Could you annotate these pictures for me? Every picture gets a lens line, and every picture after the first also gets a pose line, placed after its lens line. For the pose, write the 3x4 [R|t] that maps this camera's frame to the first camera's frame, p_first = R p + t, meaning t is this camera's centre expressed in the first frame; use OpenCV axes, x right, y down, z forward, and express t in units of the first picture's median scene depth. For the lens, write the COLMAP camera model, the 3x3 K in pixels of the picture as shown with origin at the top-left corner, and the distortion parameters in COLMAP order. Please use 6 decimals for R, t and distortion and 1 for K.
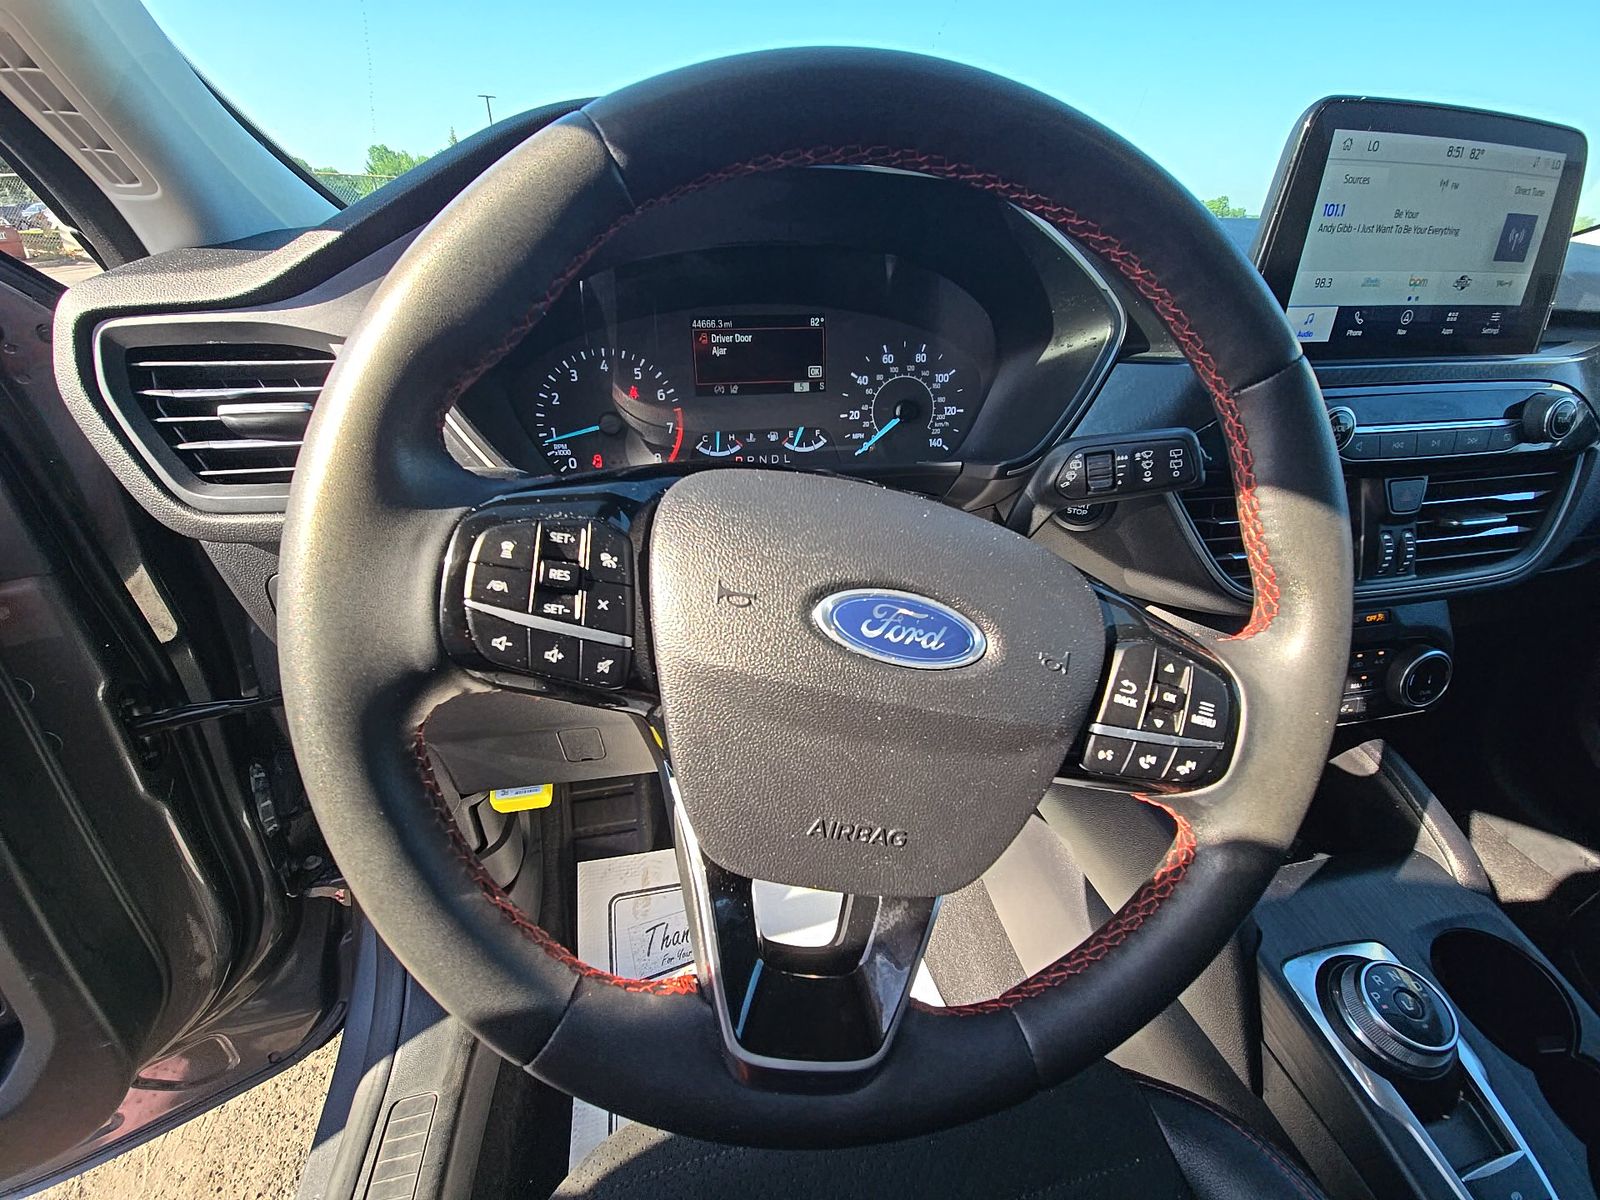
lens RADIAL K [[647.0, 0, 803.2], [0, 647.0, 588.5], [0, 0, 1]] dist [0.011312, -0.009843]
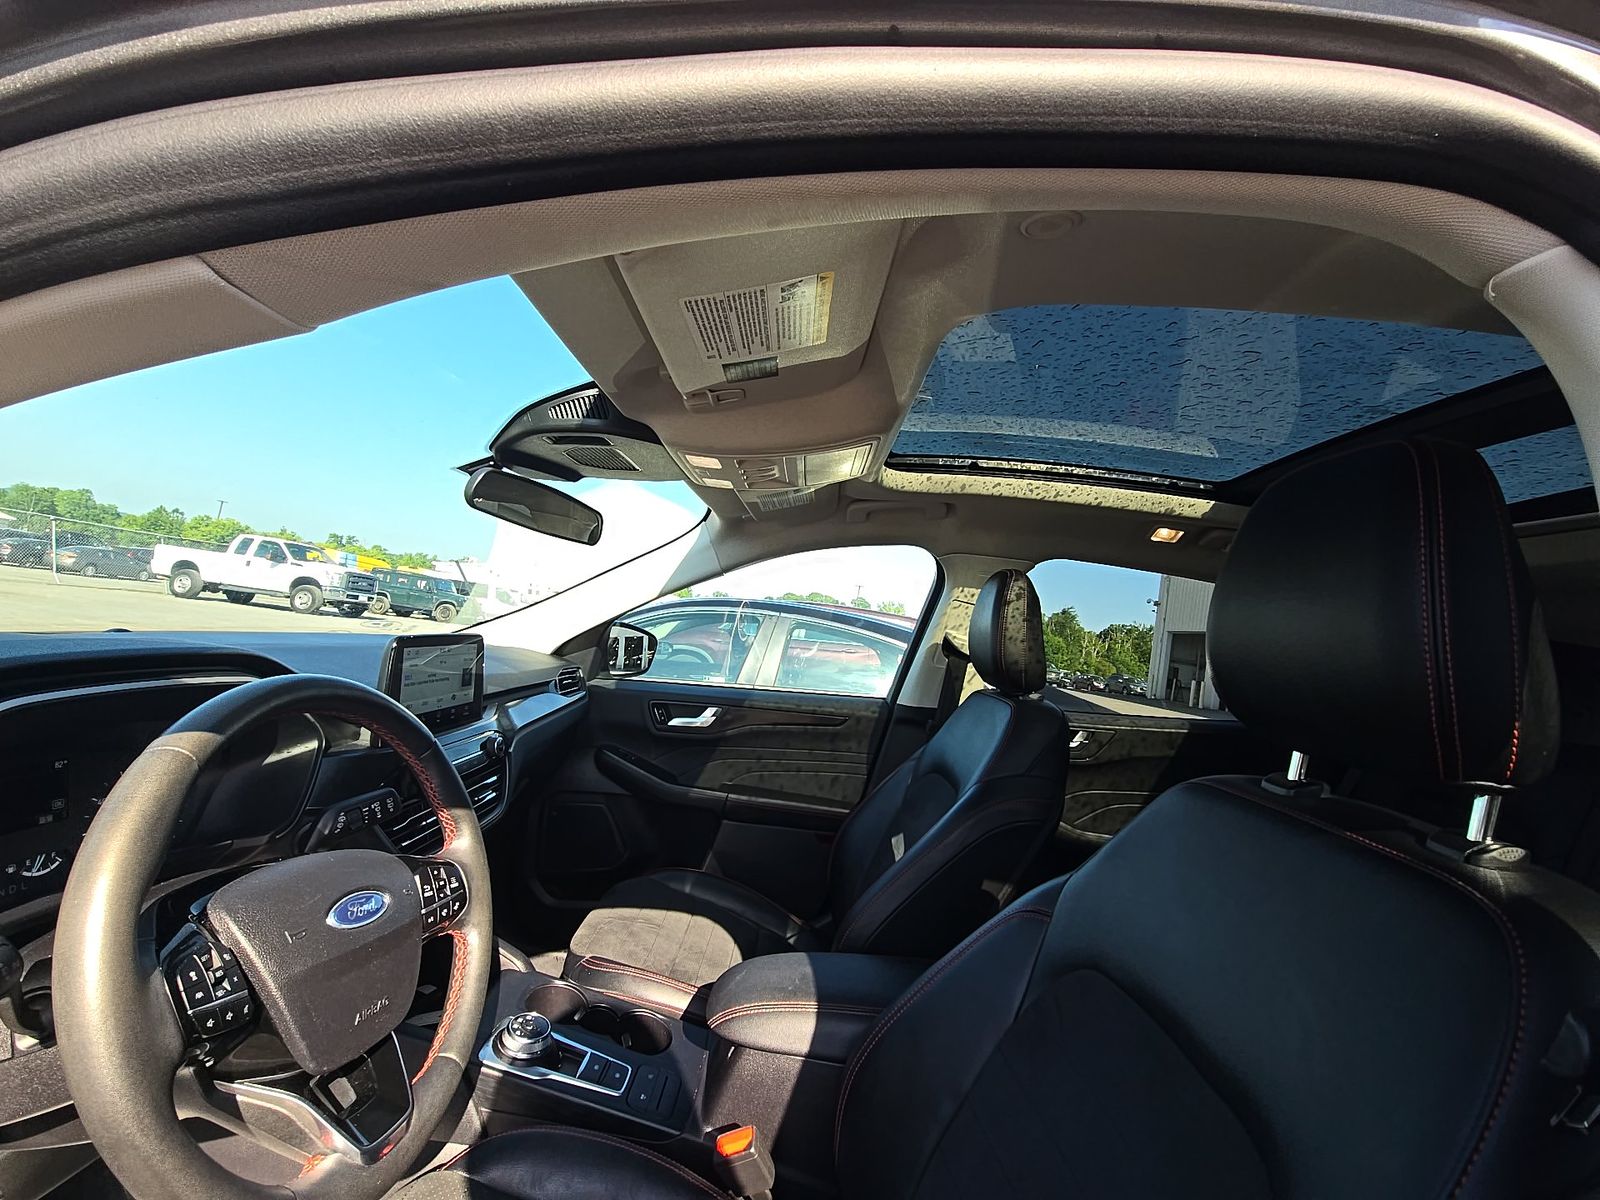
lens RADIAL K [[647.0, 0, 801.8], [0, 647.0, 588.9], [0, 0, 1]] dist [0.011312, -0.009843]
pose [[0.207116, 0.069510, 0.975844, -0.923858], [0.352416, 0.925206, -0.140701, -0.057907], [-0.912637, 0.373044, 0.167128, -0.611258]]
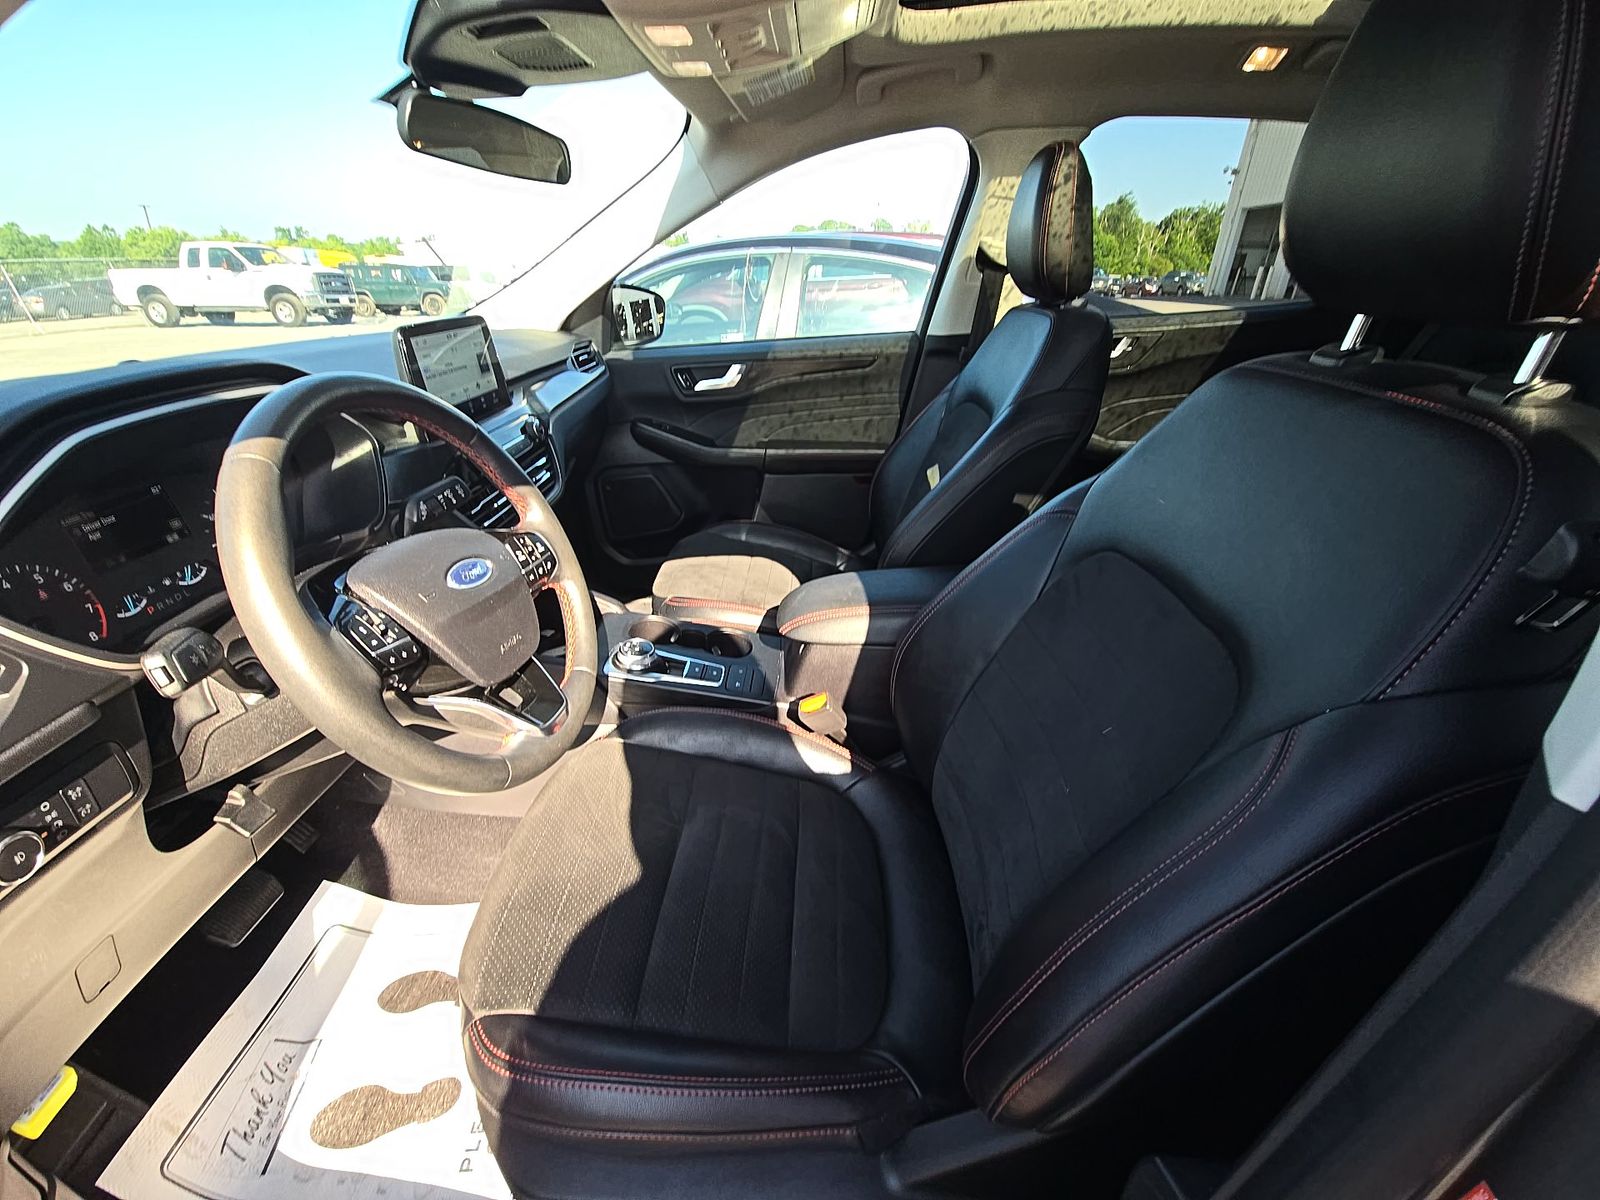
lens RADIAL K [[647.0, 0, 801.5], [0, 647.0, 590.2], [0, 0, 1]] dist [0.011312, -0.009843]
pose [[0.228476, -0.447365, 0.864675, -0.944238], [0.468732, 0.828996, 0.305051, -0.029932], [-0.853281, 0.335604, 0.399101, -0.600173]]
